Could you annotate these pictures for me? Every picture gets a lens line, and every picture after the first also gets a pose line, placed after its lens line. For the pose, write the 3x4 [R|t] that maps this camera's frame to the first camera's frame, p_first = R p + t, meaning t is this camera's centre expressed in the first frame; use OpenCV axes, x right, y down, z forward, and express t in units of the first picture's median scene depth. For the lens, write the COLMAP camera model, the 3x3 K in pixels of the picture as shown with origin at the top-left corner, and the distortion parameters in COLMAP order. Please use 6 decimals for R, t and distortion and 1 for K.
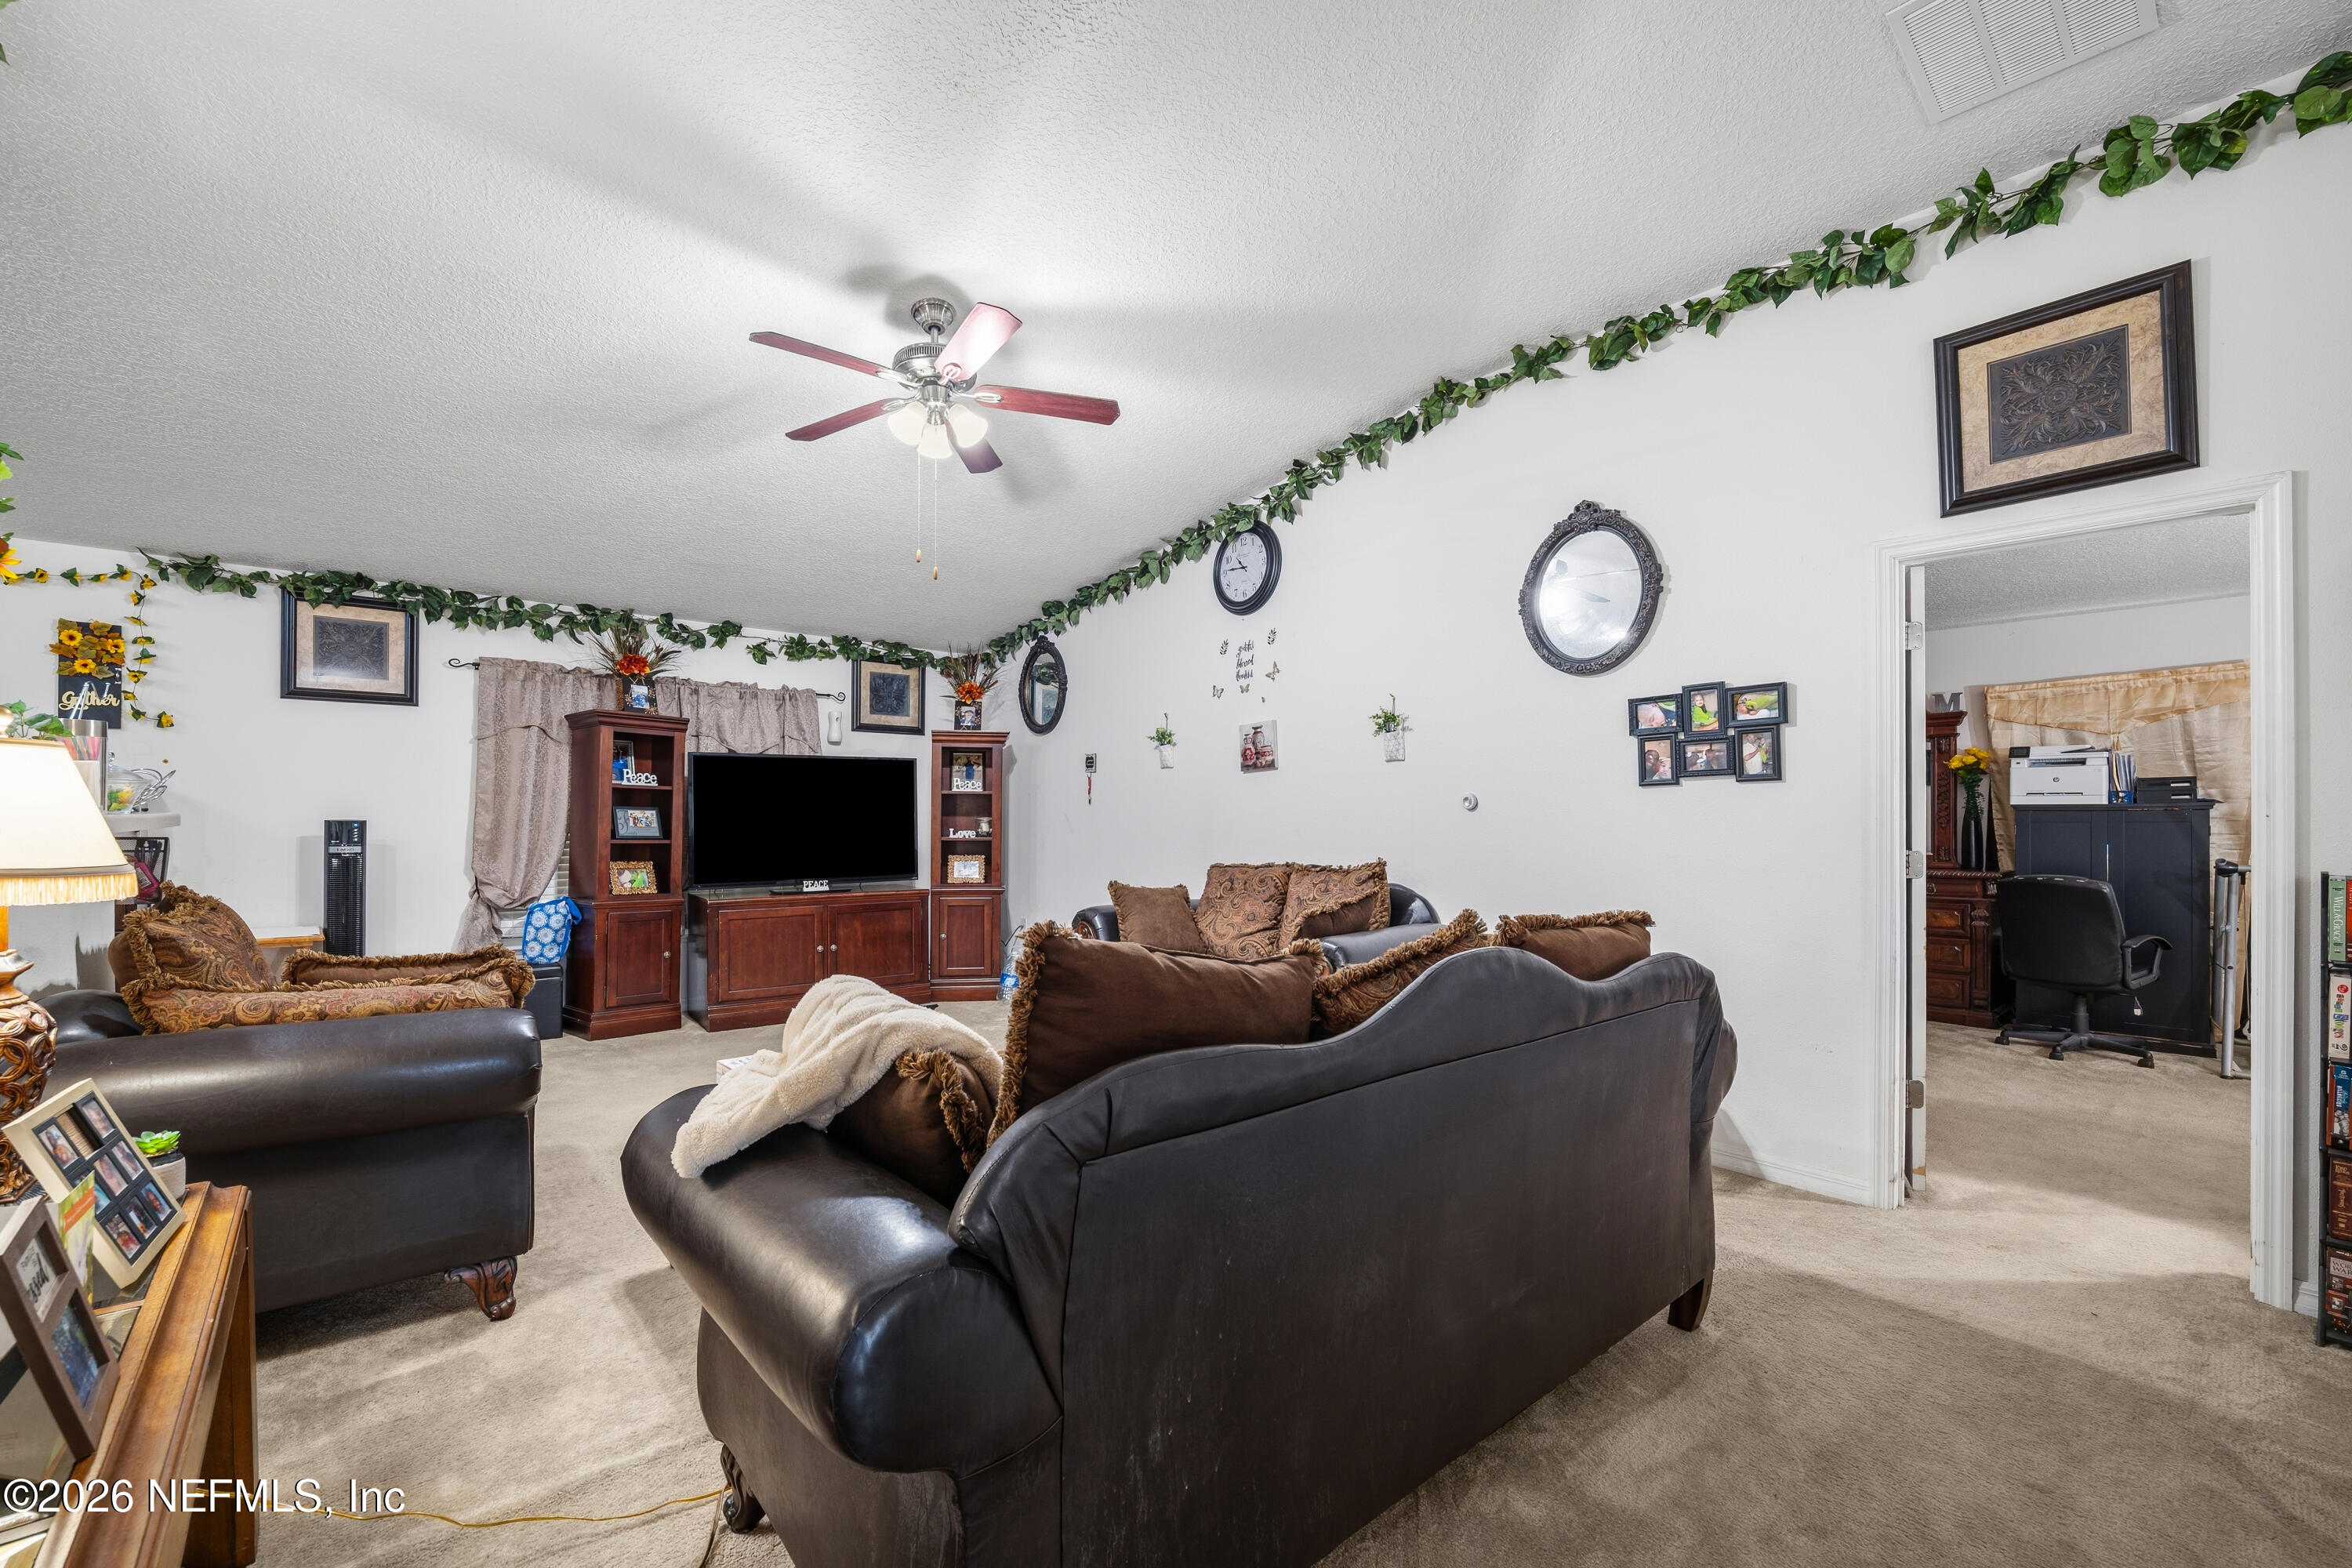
lens RADIAL K [[961.1, 0, 1167.8], [0, 961.1, 816.3], [0, 0, 1]] dist [-0.014666, 0.000752]
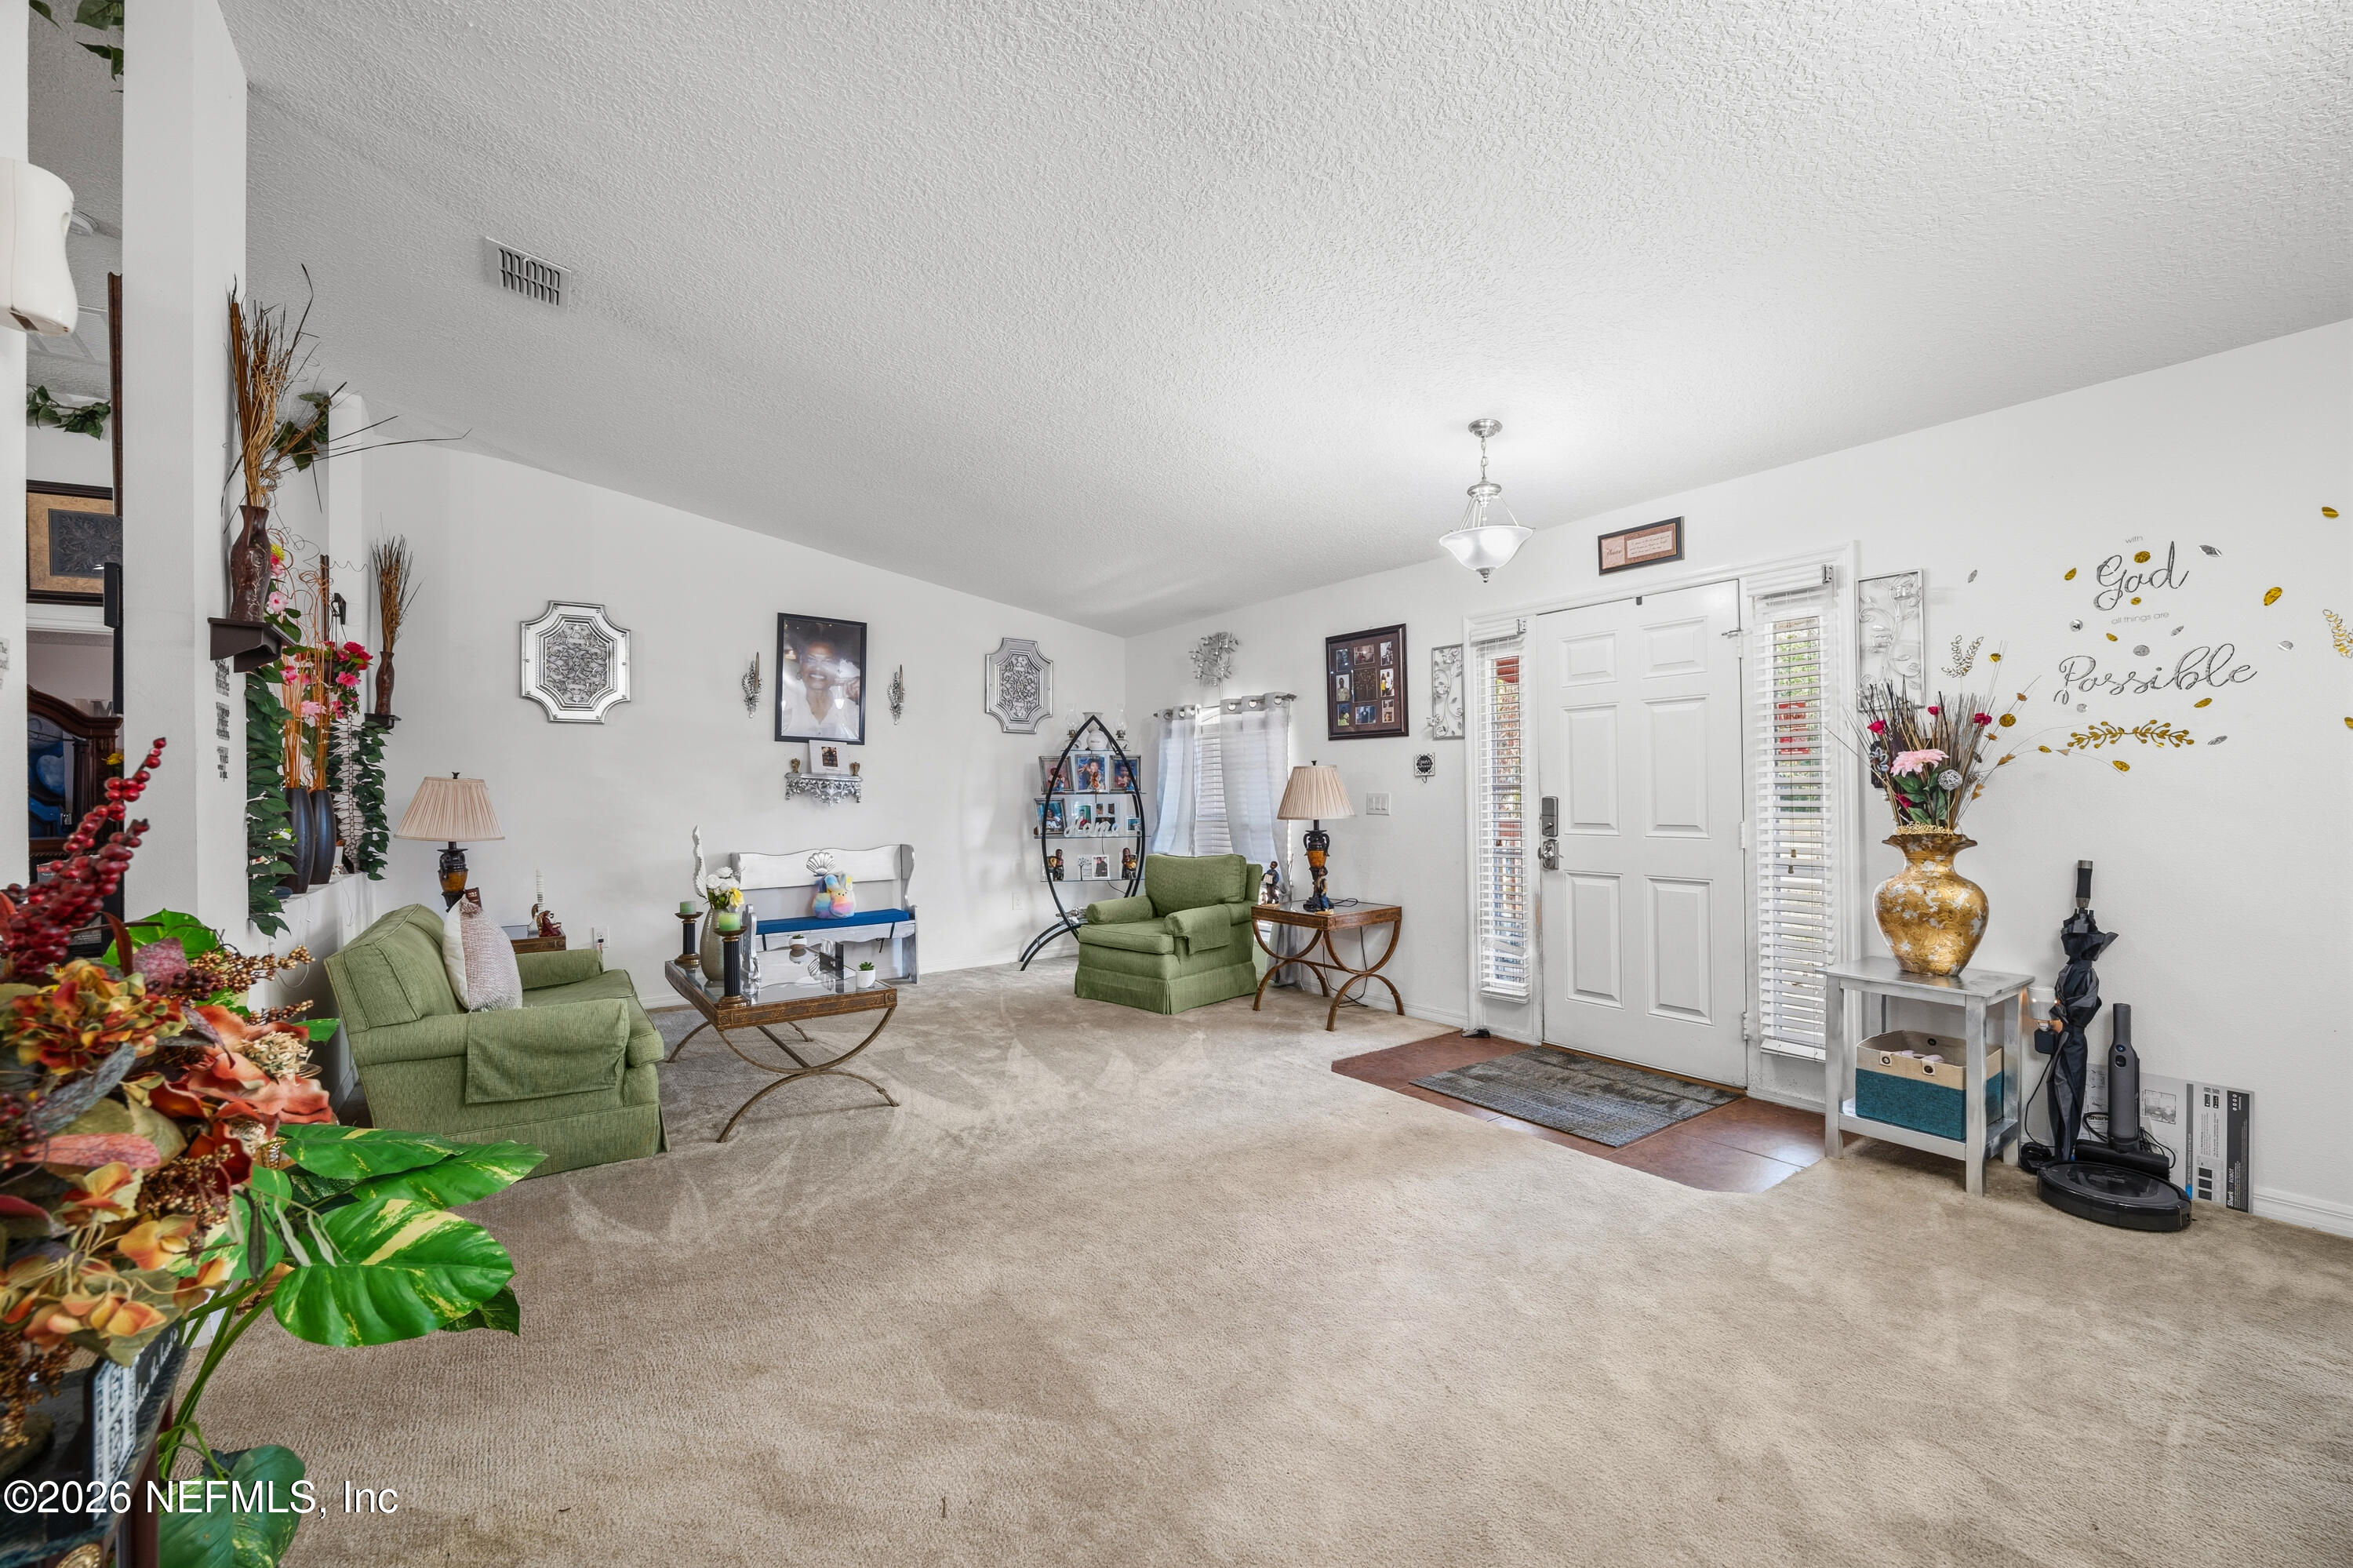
lens RADIAL K [[961.6, 0, 1163.5], [0, 961.6, 788.1], [0, 0, 1]] dist [-0.014666, 0.000752]
pose [[0.108242, -0.002009, 0.994123, -0.257060], [0.013982, 0.999902, 0.000499, -0.003822], [-0.994026, 0.013846, 0.108259, -0.540246]]
